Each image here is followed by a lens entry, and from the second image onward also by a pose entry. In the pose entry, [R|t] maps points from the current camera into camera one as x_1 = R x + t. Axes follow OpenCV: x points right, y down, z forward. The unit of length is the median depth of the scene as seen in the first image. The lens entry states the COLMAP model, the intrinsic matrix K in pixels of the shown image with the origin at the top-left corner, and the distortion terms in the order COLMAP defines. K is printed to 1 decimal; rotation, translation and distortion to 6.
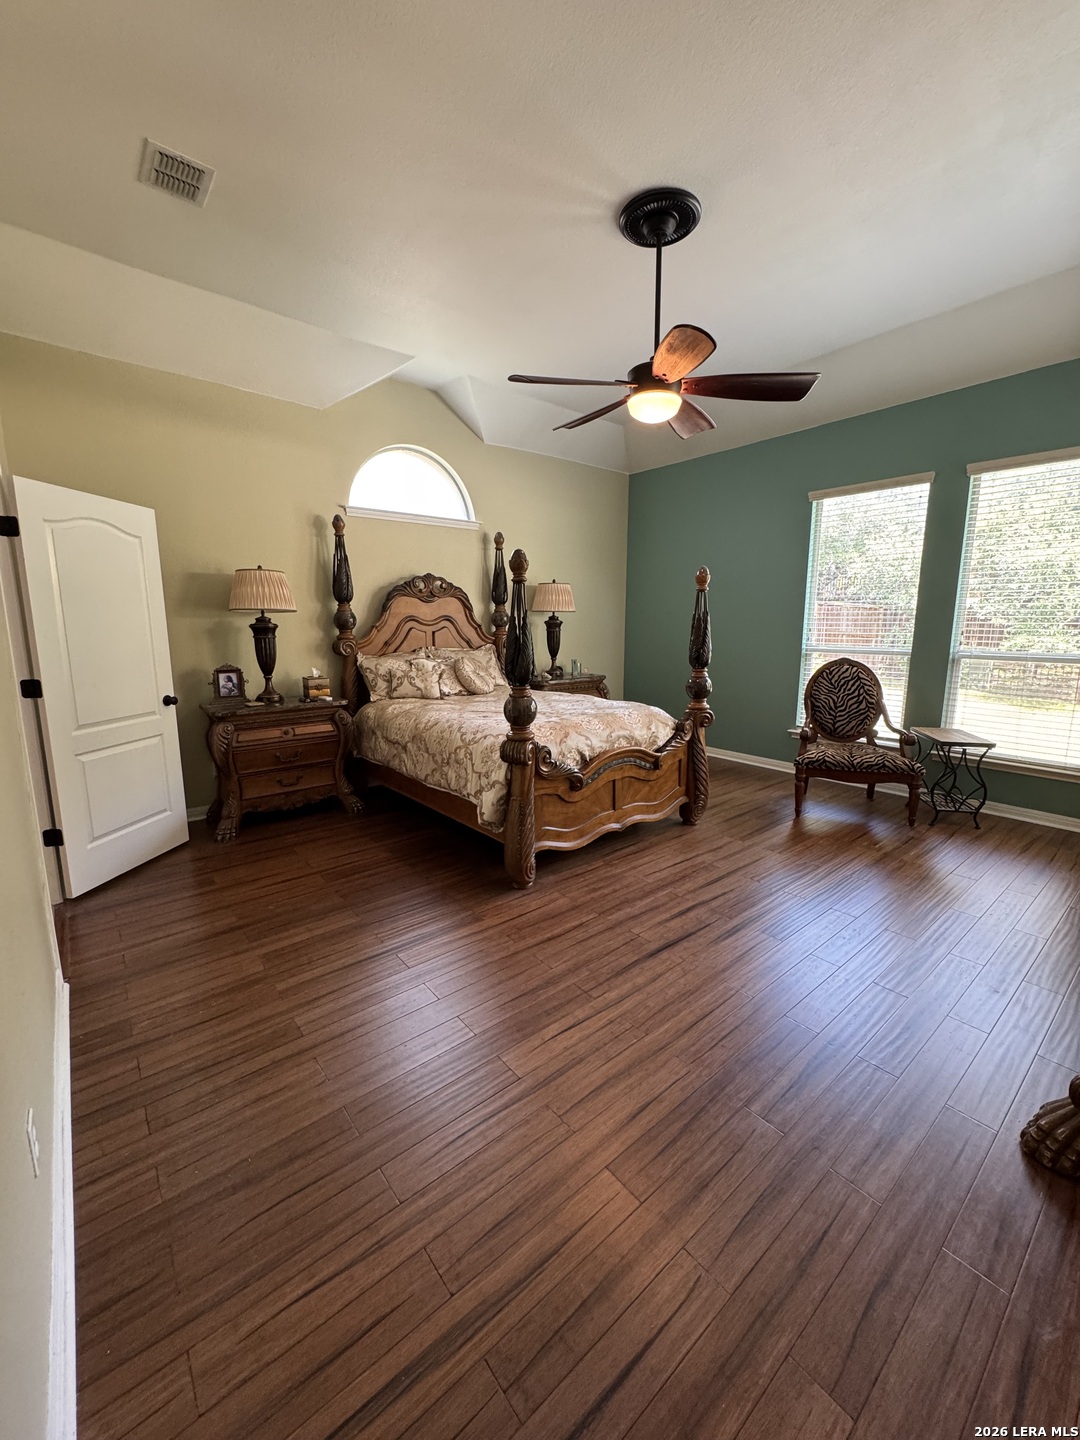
lens RADIAL K [[575.1, 0, 538.5], [0, 575.1, 721.9], [0, 0, 1]] dist [-0.002228, 0.000502]
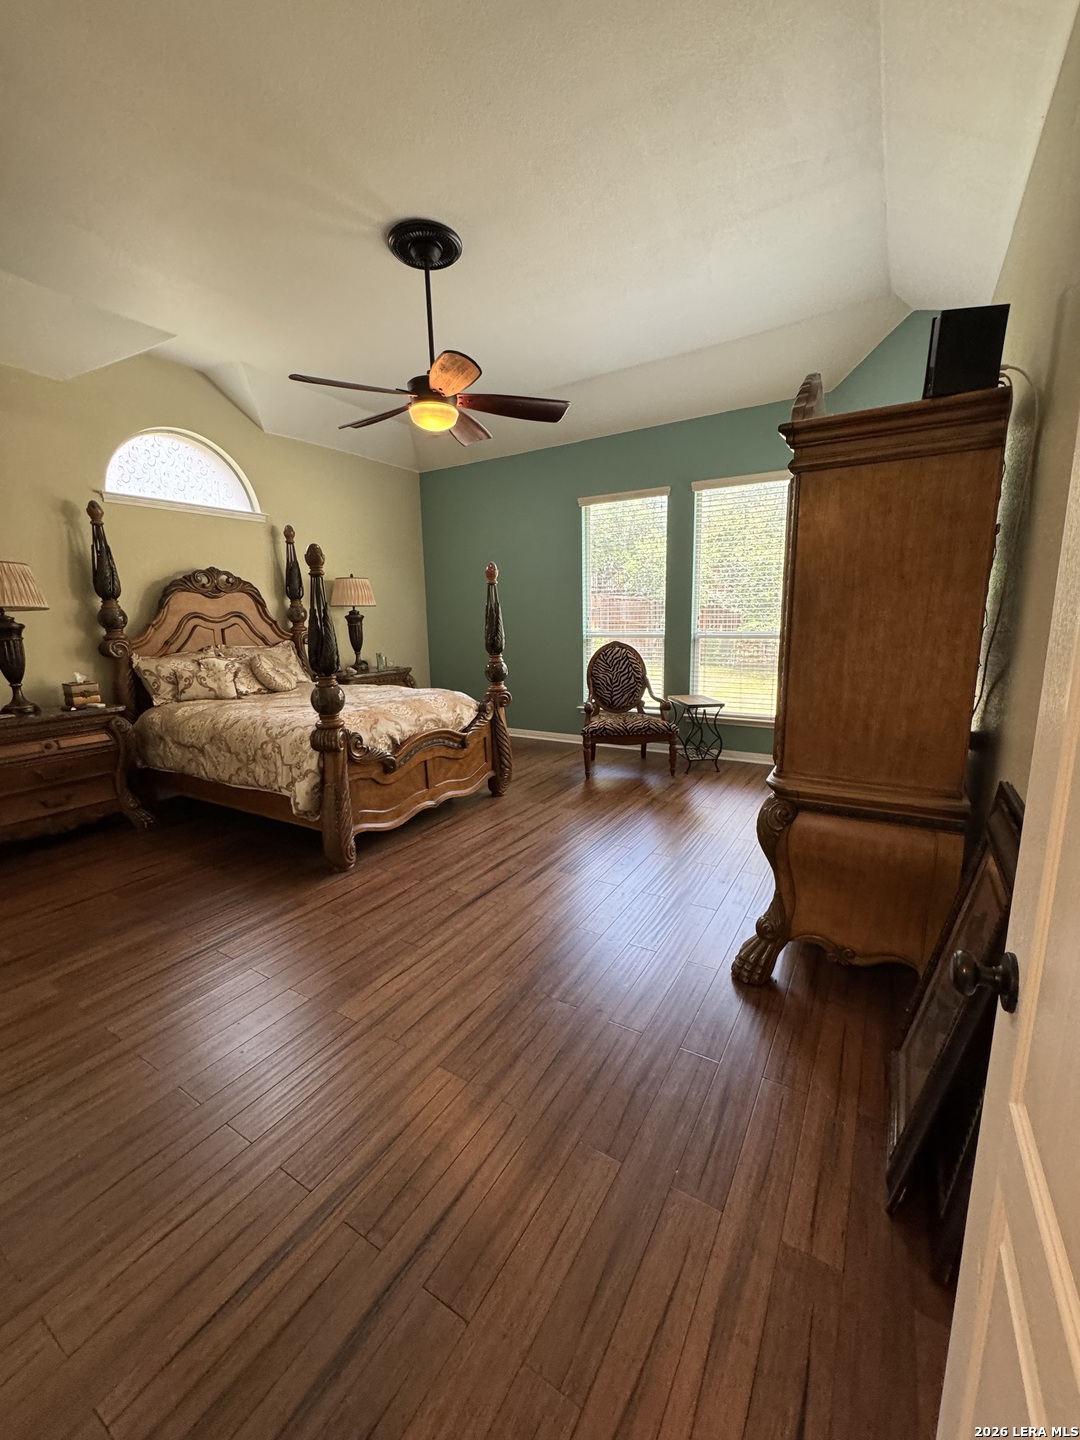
lens RADIAL K [[575.1, 0, 537.9], [0, 575.1, 722.4], [0, 0, 1]] dist [-0.002228, 0.000502]
pose [[0.945742, -0.078184, 0.315371, -0.002960], [0.075866, 0.996925, 0.019638, 0.023266], [-0.315937, 0.005354, 0.948765, -0.081173]]
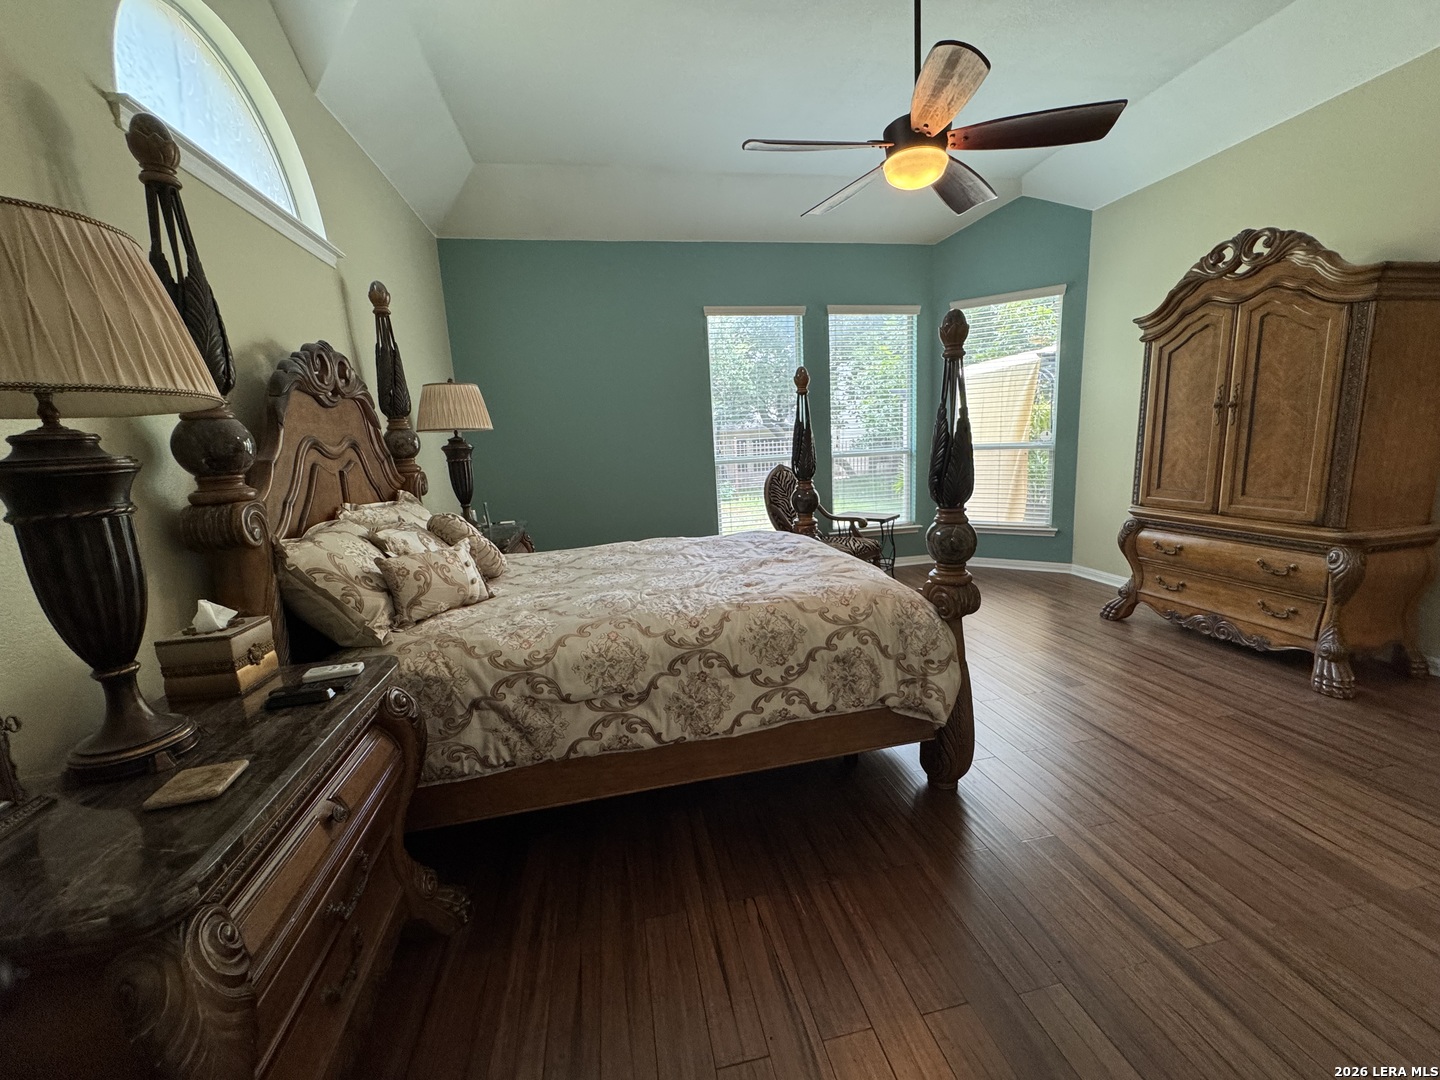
lens RADIAL K [[575.1, 0, 723.6], [0, 575.1, 542.8], [0, 0, 1]] dist [-0.002228, 0.000502]
pose [[0.461703, -0.181179, 0.868335, -0.618477], [0.202047, 0.974666, 0.095934, -0.114908], [-0.863717, 0.131151, 0.486612, 0.715504]]
